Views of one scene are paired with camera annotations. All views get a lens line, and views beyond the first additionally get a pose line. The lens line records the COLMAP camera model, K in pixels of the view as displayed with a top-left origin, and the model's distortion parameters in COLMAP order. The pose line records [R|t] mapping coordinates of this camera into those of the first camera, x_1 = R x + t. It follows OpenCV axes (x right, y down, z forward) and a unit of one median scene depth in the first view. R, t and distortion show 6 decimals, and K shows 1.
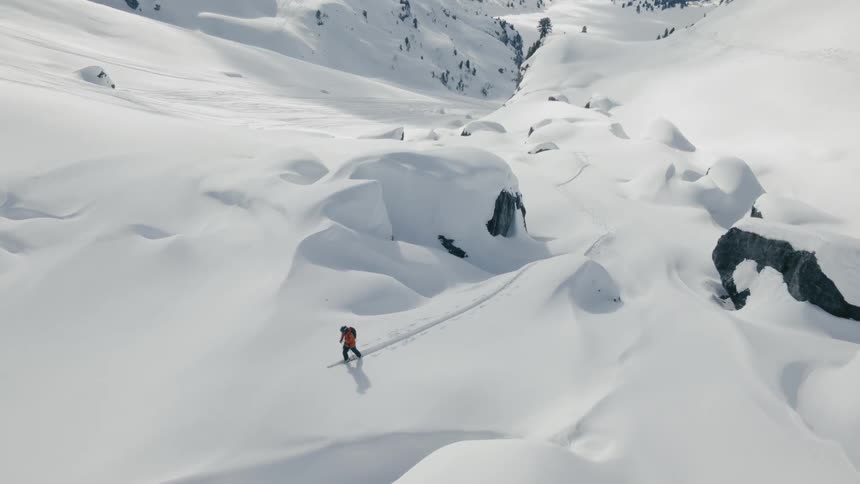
lens RADIAL K [[749.7, 0, 430.0], [0, 749.7, 242.0], [0, 0, 1]] dist [-0.216839, 0.118859]
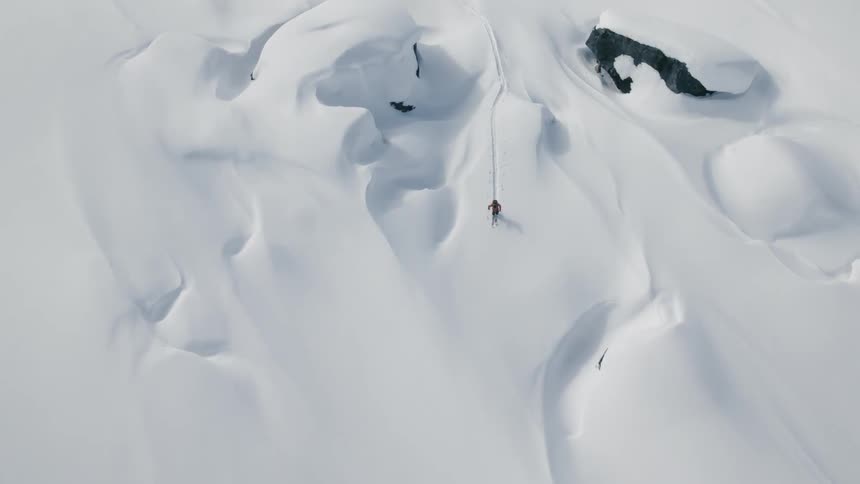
lens RADIAL K [[749.7, 0, 430.0], [0, 749.7, 242.0], [0, 0, 1]] dist [-0.216839, 0.118859]
pose [[0.846530, -0.464324, 0.260367, -0.417716], [0.228813, 0.758980, 0.609585, -0.661668], [-0.480658, -0.456457, 0.748742, -0.029052]]
